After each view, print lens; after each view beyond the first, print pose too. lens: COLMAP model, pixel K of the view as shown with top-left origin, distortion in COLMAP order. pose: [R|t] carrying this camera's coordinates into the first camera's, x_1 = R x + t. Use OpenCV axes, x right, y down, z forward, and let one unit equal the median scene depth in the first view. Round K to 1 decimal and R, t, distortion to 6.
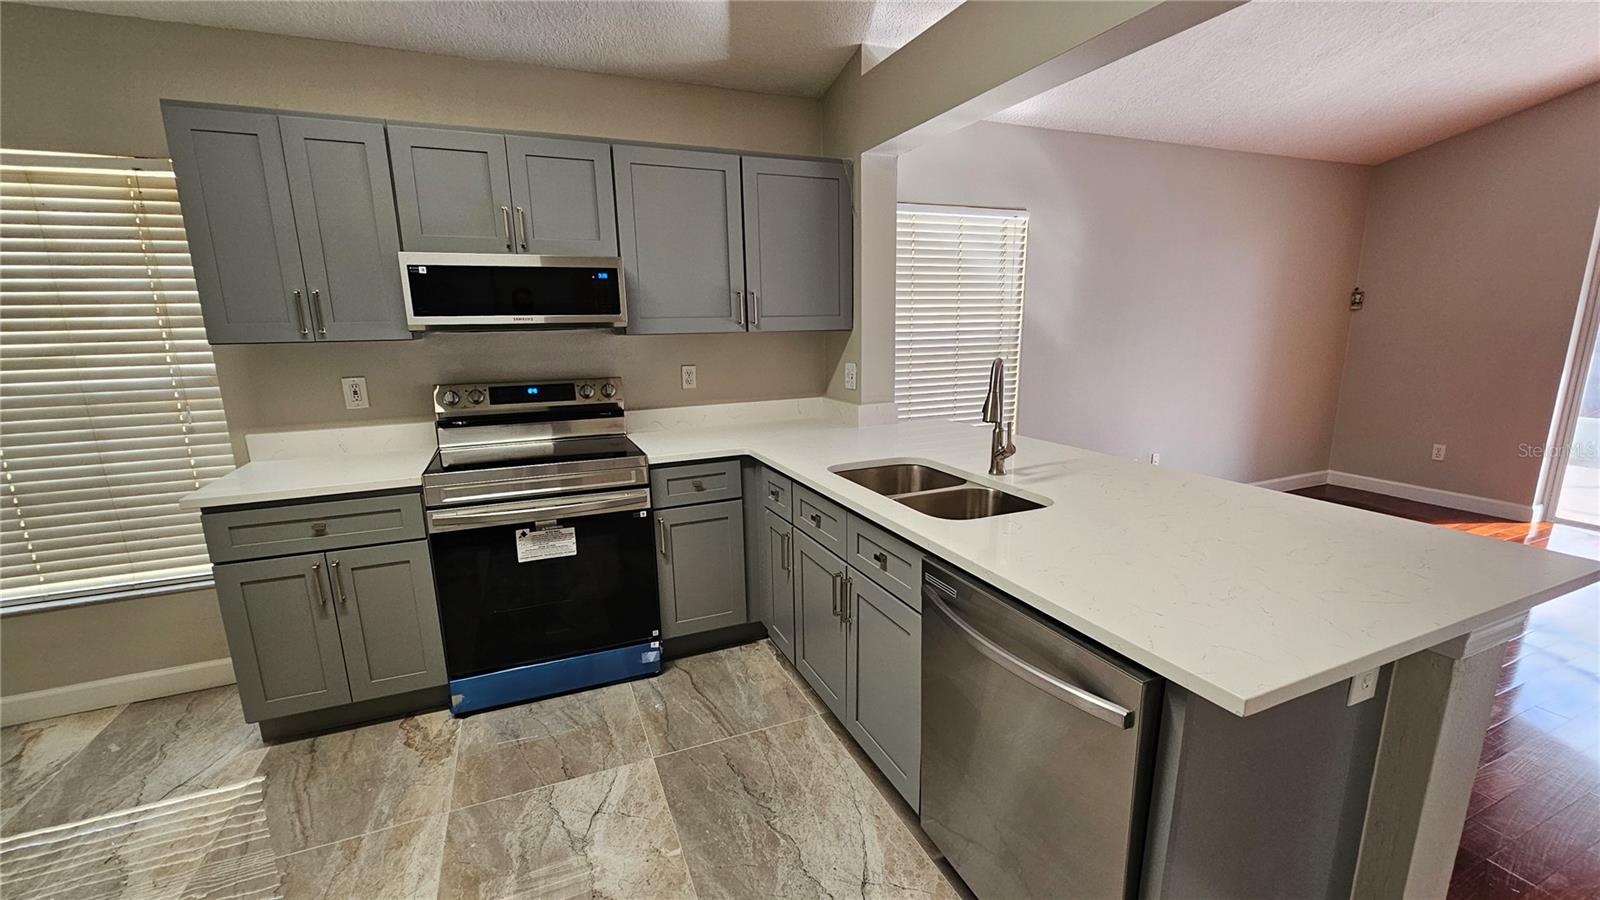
lens RADIAL K [[655.0, 0, 797.8], [0, 655.0, 462.1], [0, 0, 1]] dist [0.000234, 0.000451]
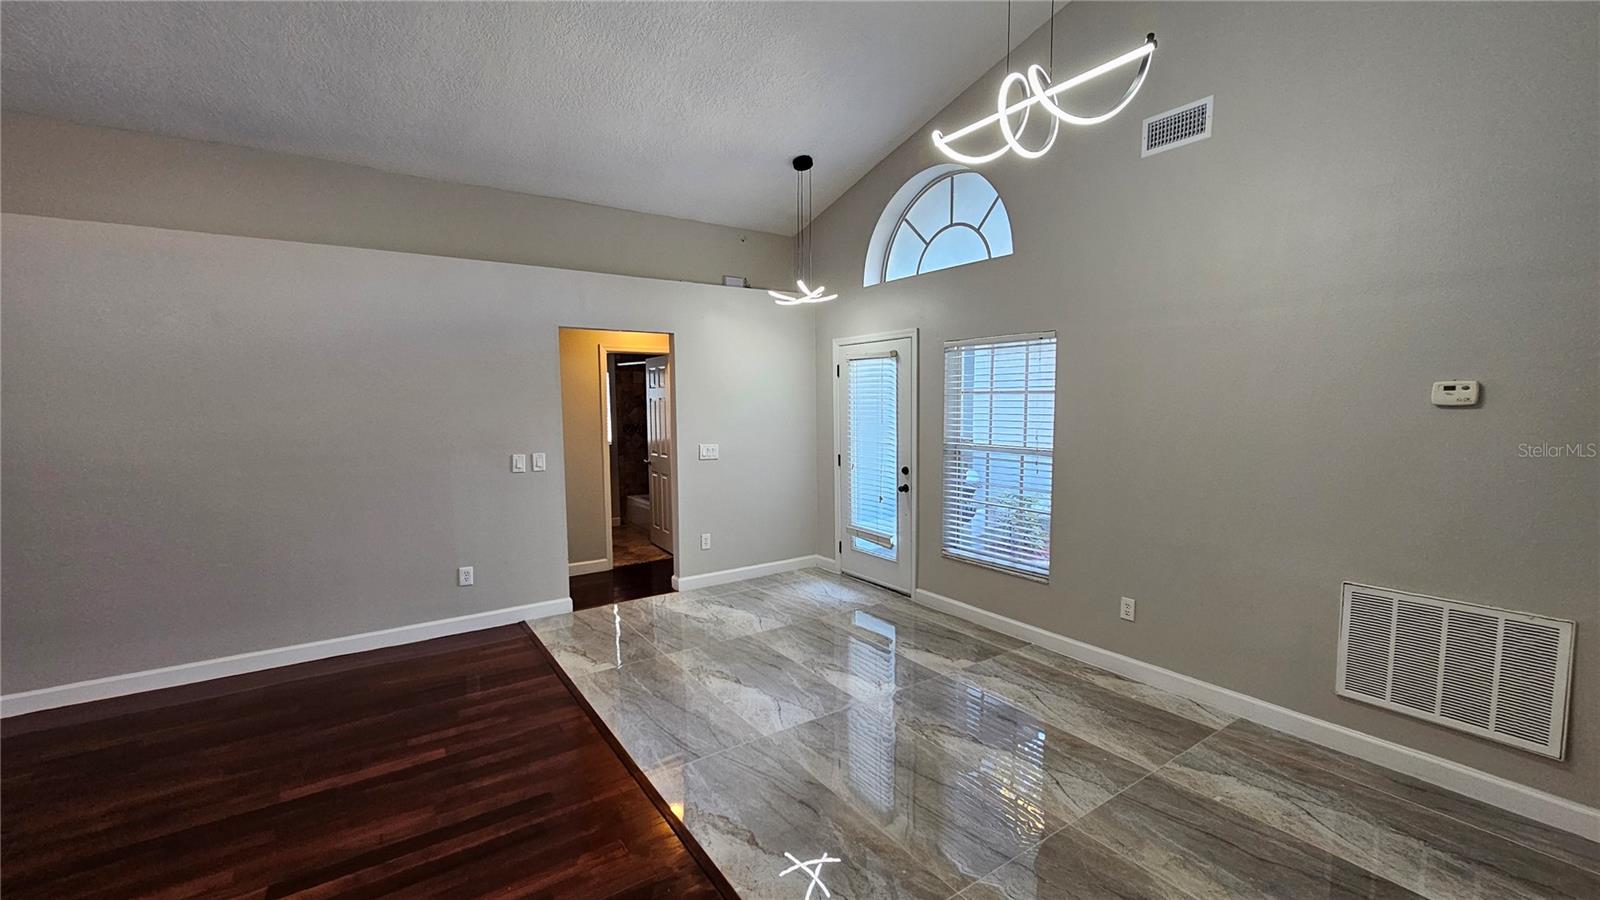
lens RADIAL K [[651.8, 0, 797.4], [0, 651.8, 461.0], [0, 0, 1]] dist [0.001227, -0.002026]
pose [[-0.980015, 0.049572, -0.192648, -0.039672], [-0.010658, 0.953976, 0.299693, -0.481151], [0.198638, 0.295757, -0.934382, 1.889702]]
